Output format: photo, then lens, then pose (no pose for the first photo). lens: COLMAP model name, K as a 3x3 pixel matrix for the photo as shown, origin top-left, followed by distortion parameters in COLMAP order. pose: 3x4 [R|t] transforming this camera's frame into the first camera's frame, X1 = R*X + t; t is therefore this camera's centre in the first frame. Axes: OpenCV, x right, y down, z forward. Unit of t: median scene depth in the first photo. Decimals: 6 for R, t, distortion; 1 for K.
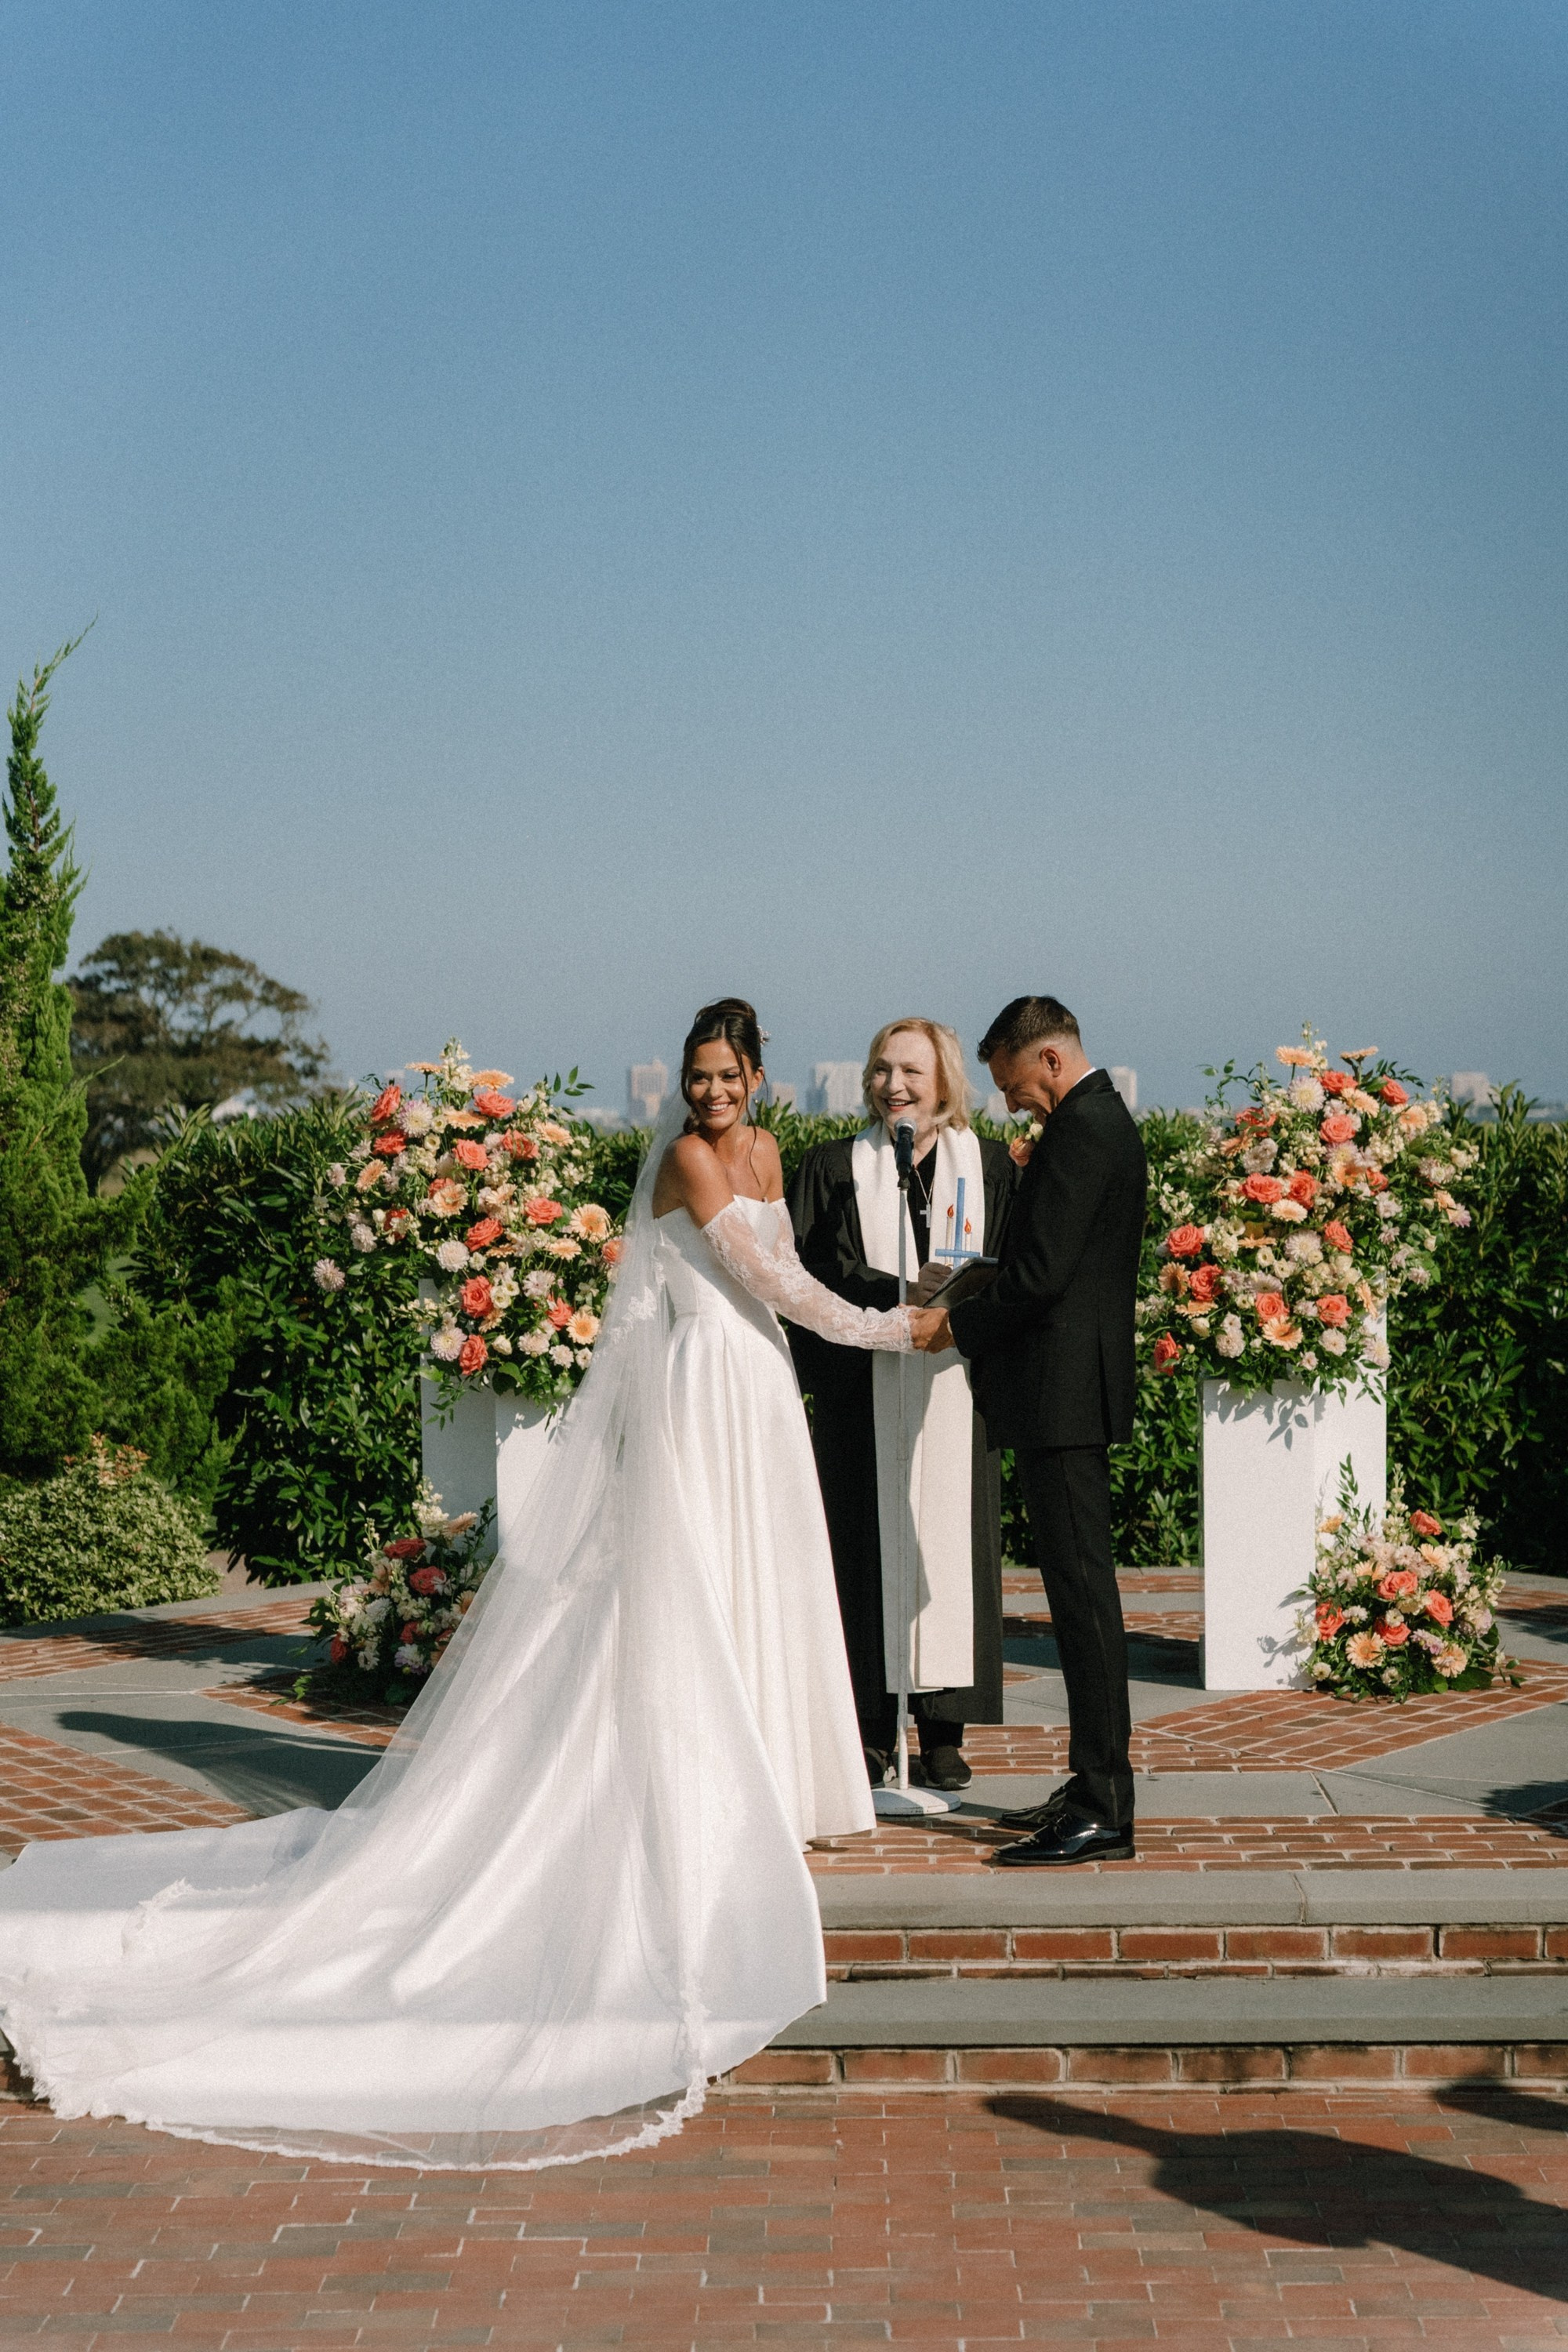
lens RADIAL K [[4586.3, 0, 780.3], [0, 4586.3, 1167.5], [0, 0, 1]] dist [-0.000064, 0.130759]
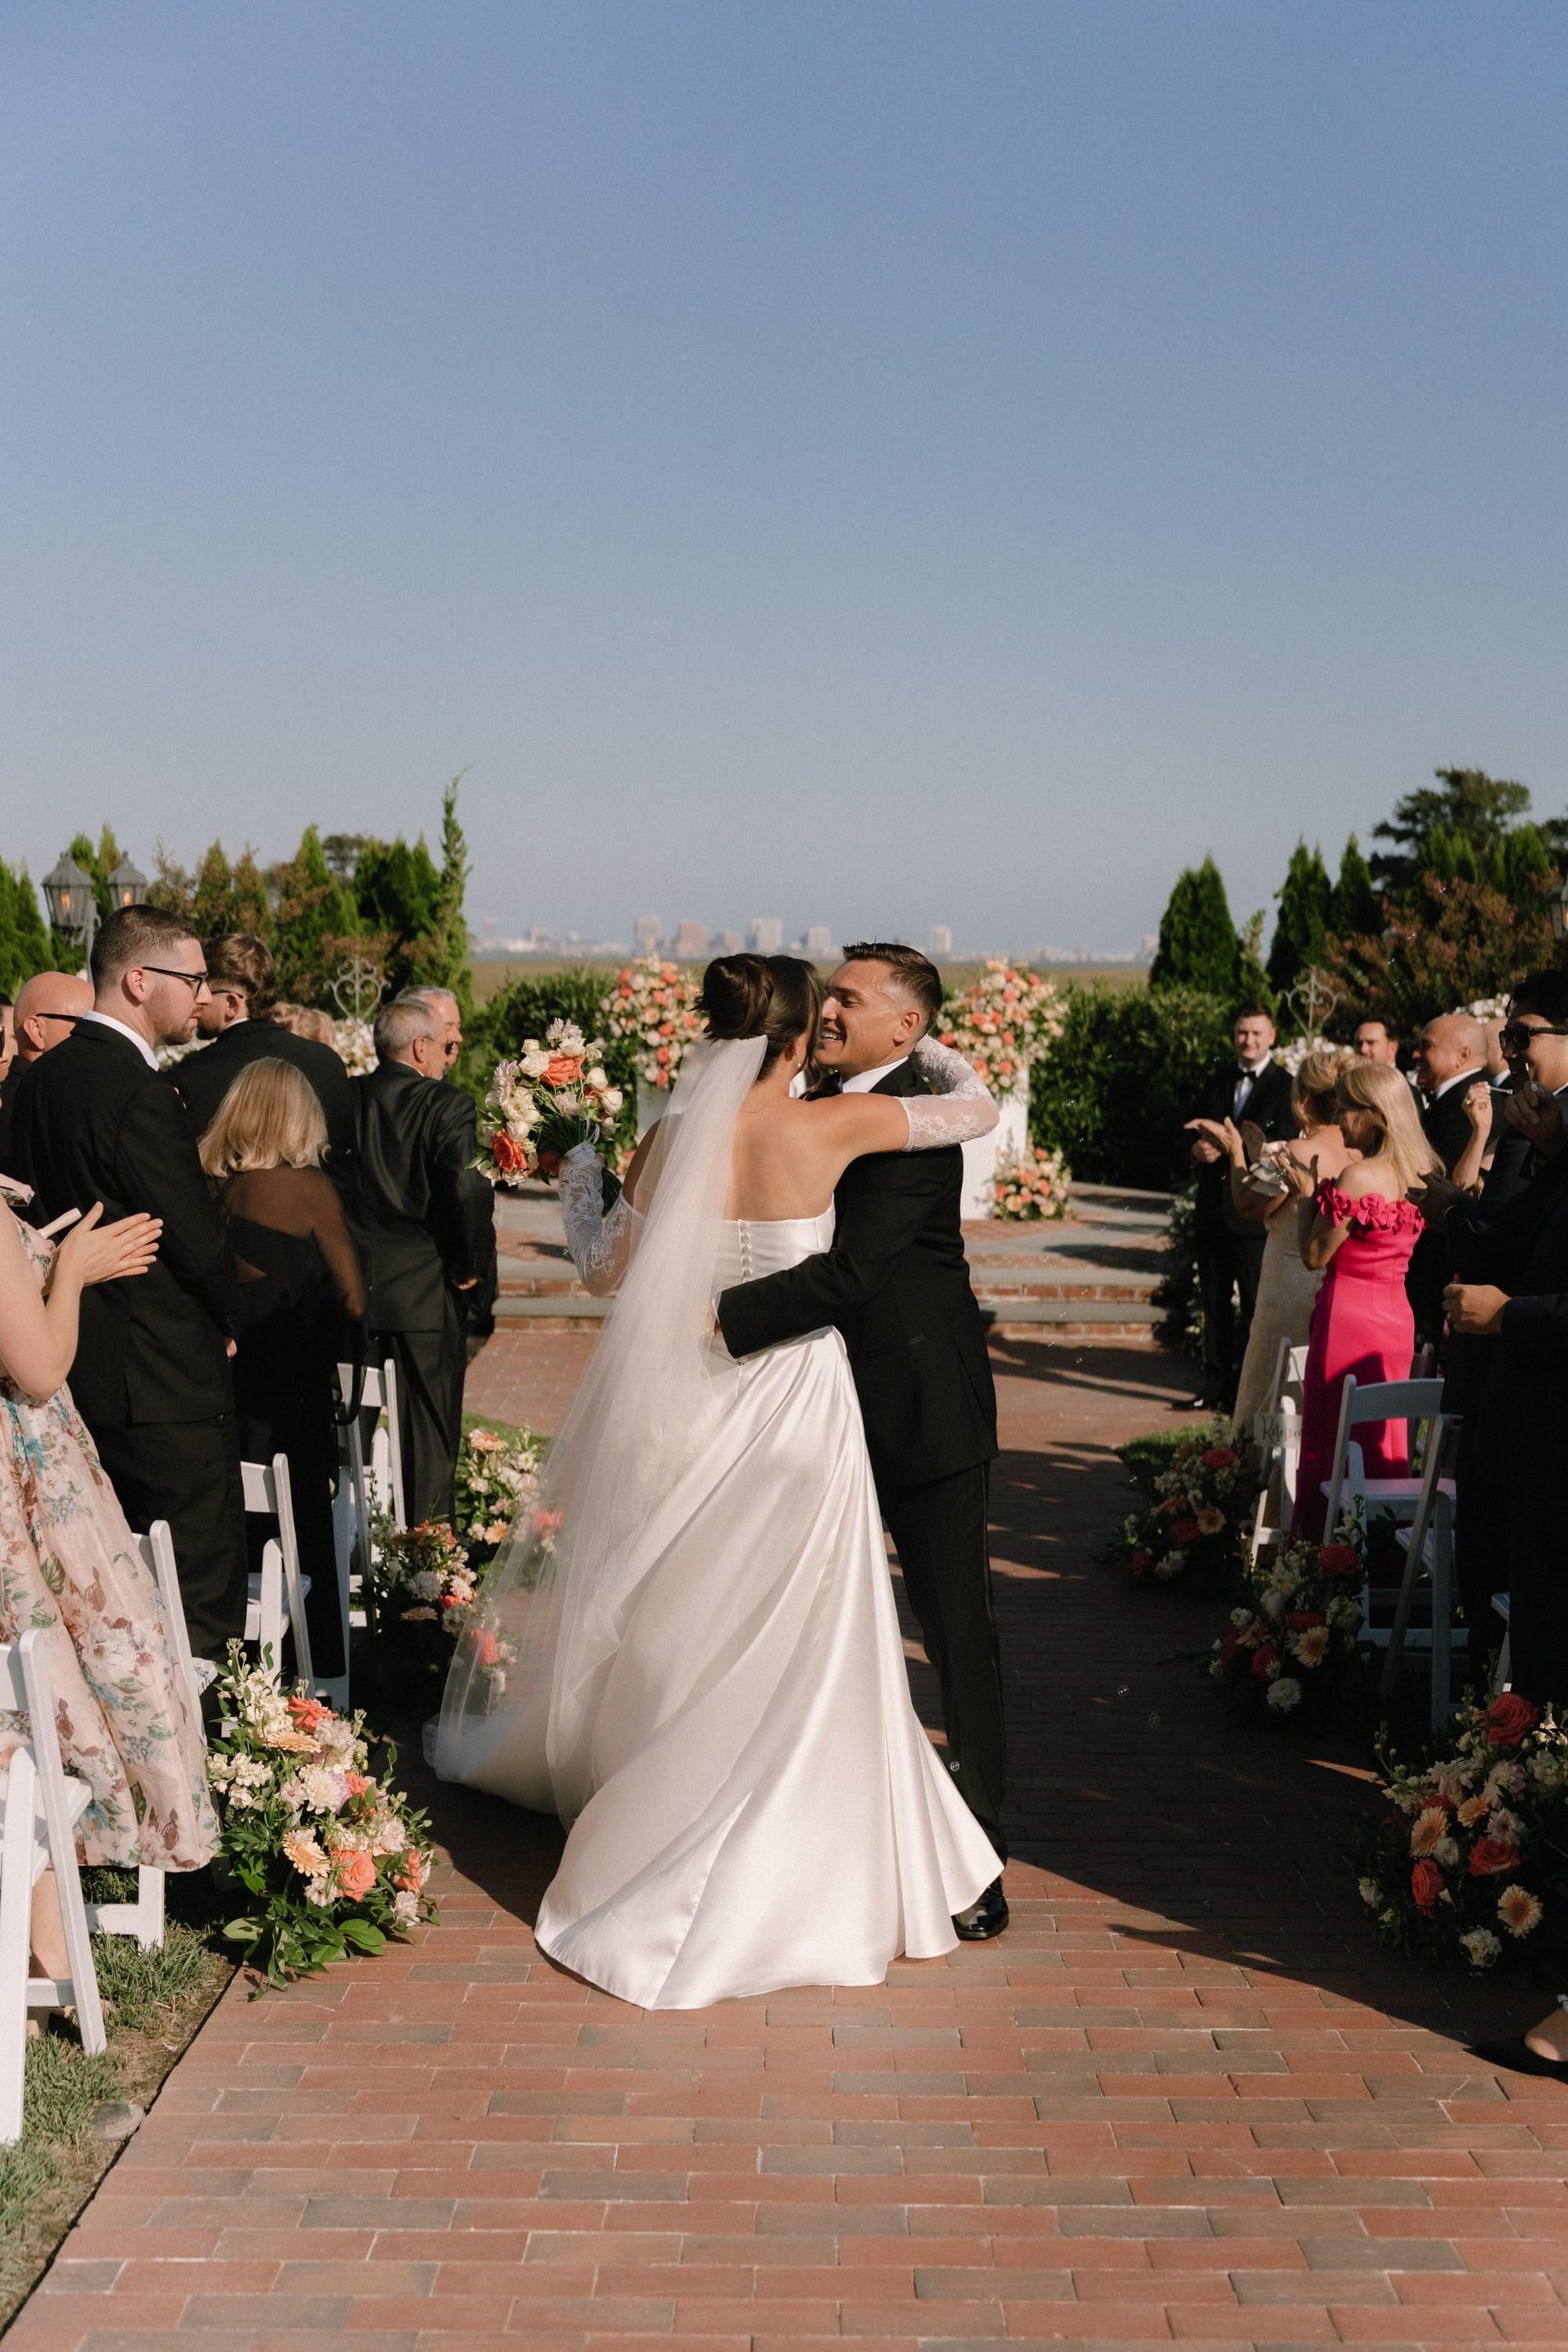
lens RADIAL K [[2815.2, 0, 772.1], [0, 2815.2, 1173.7], [0, 0, 1]] dist [0.005271, -0.010288]
pose [[0.999618, 0.021888, 0.016891, -0.031245], [-0.022967, 0.997516, 0.066588, -0.010777], [-0.015391, -0.066950, 0.997638, -0.528996]]
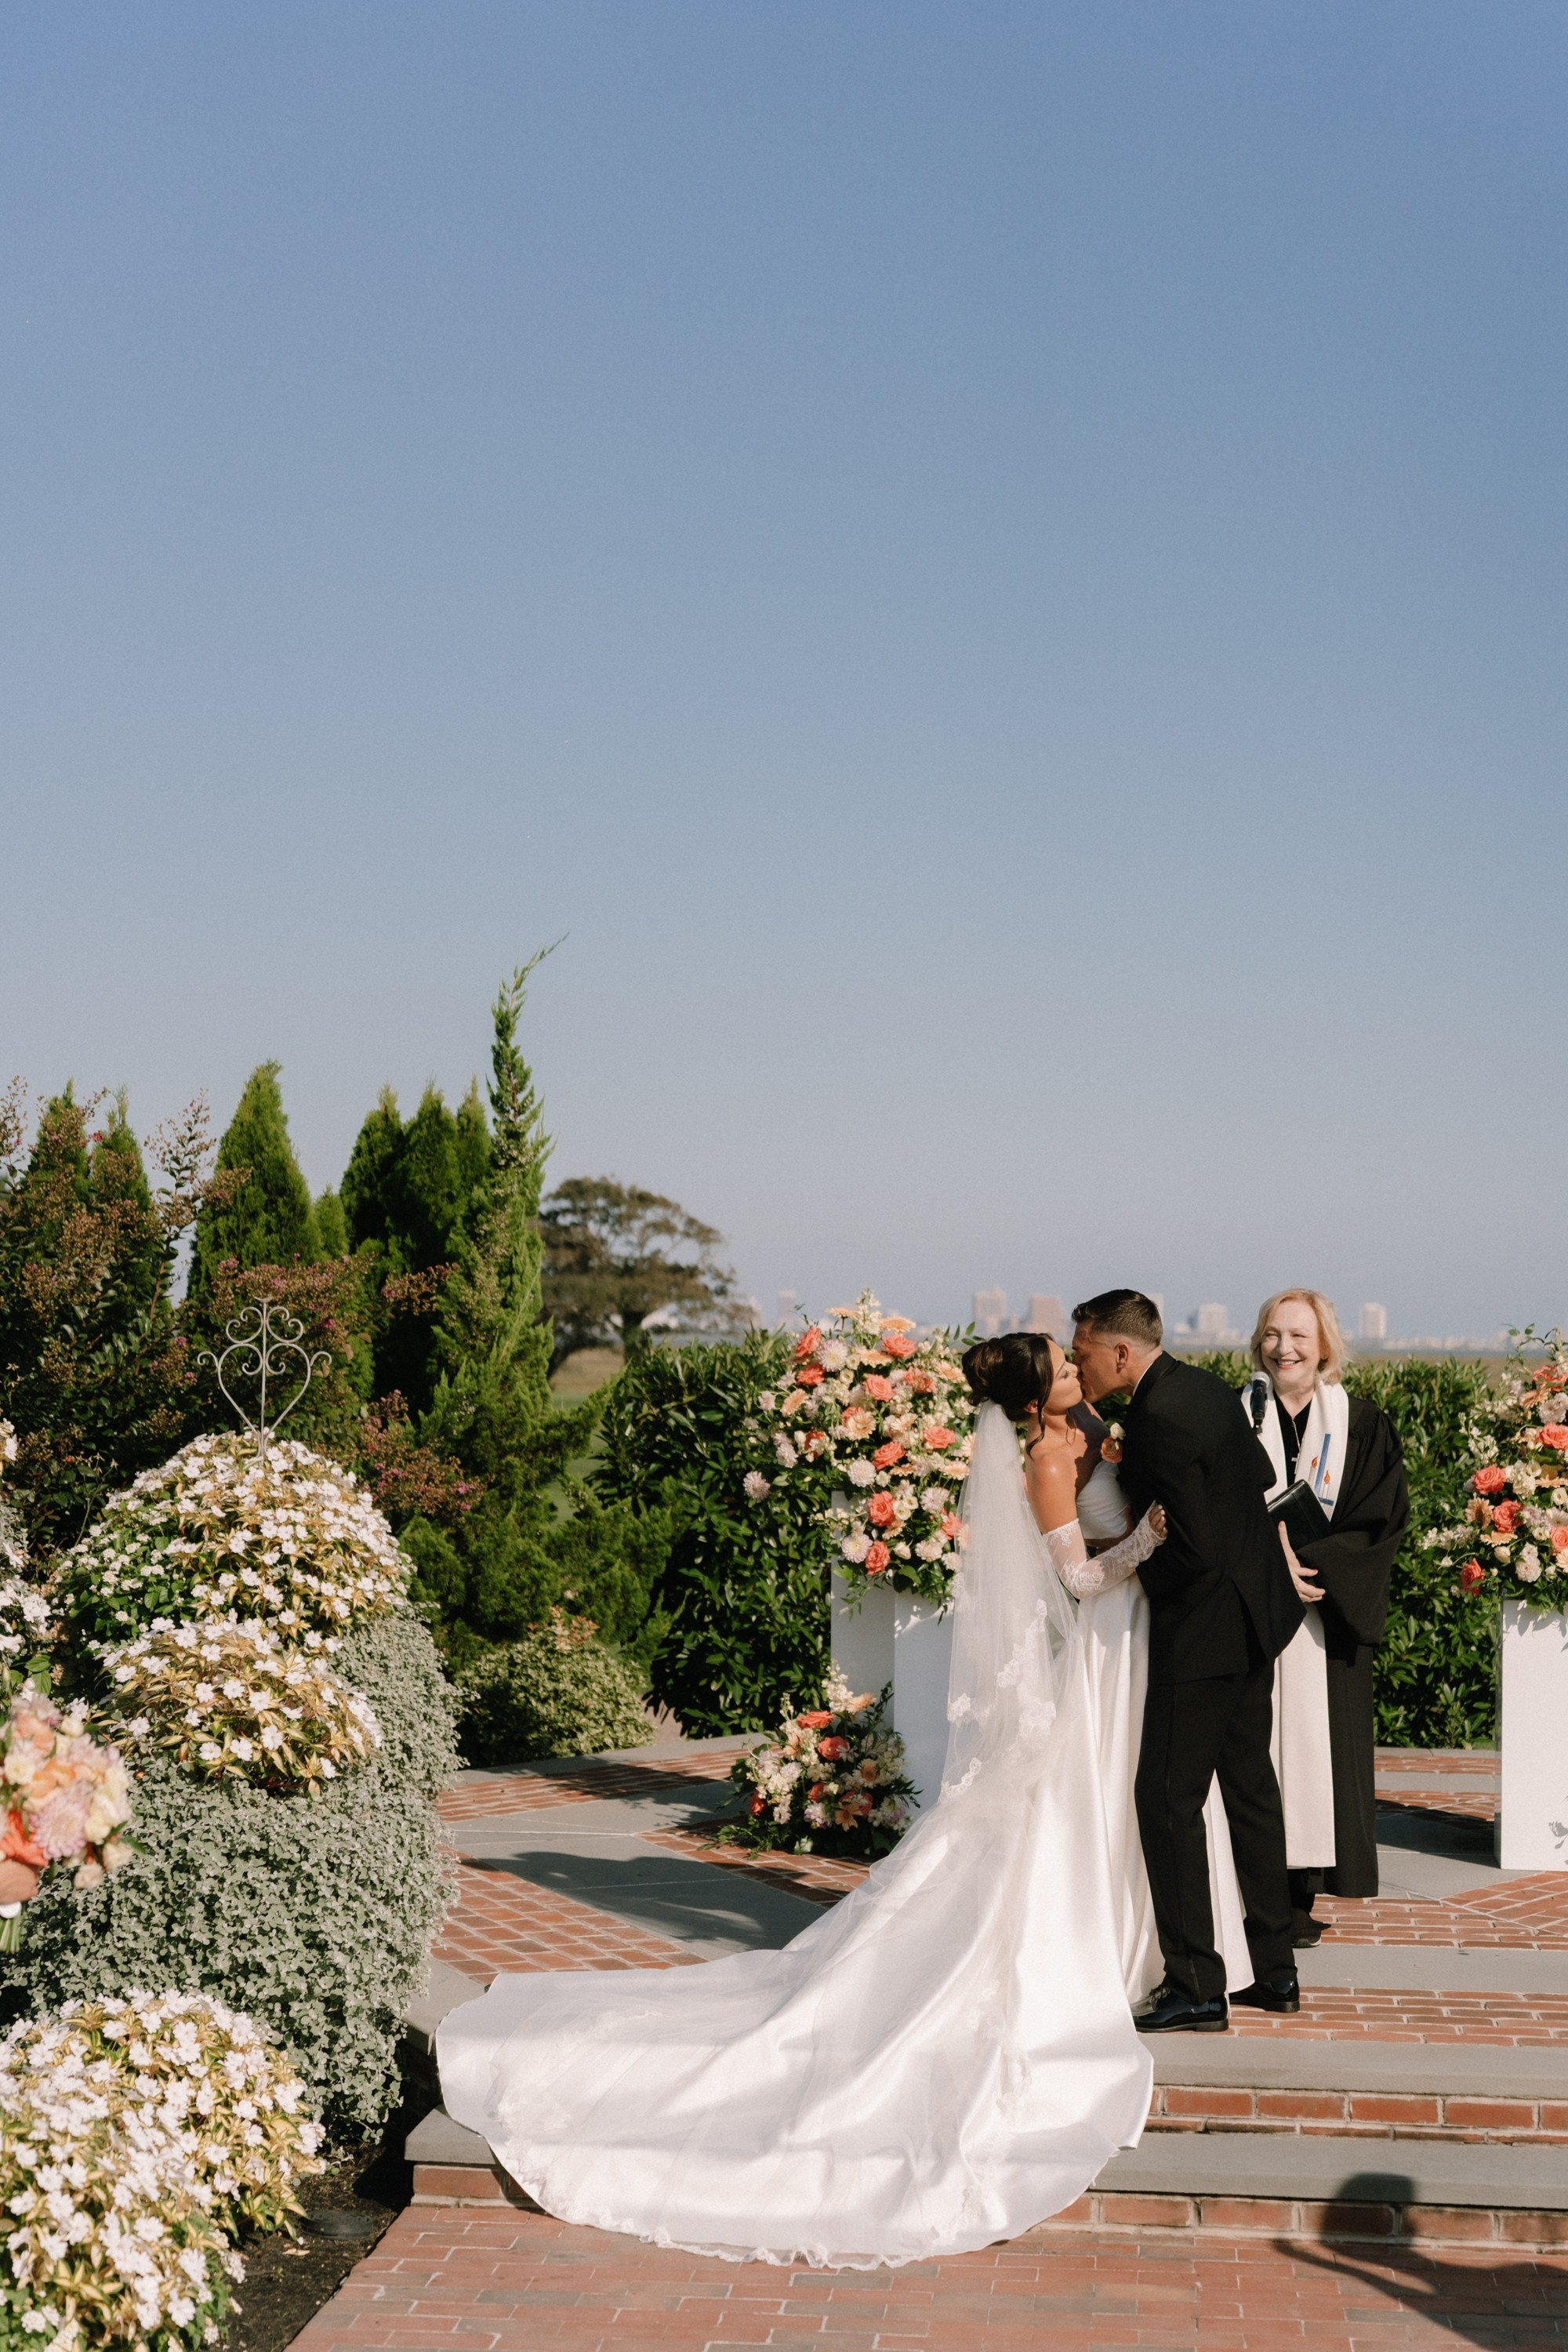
lens RADIAL K [[3671.0, 0, 773.3], [0, 3671.0, 1167.4], [0, 0, 1]] dist [-0.000587, 0.050753]
pose [[0.995824, 0.022745, -0.088420, -0.012145], [-0.027662, 0.998115, -0.054784, -0.006933], [0.087007, 0.057001, 0.994576, 0.050457]]
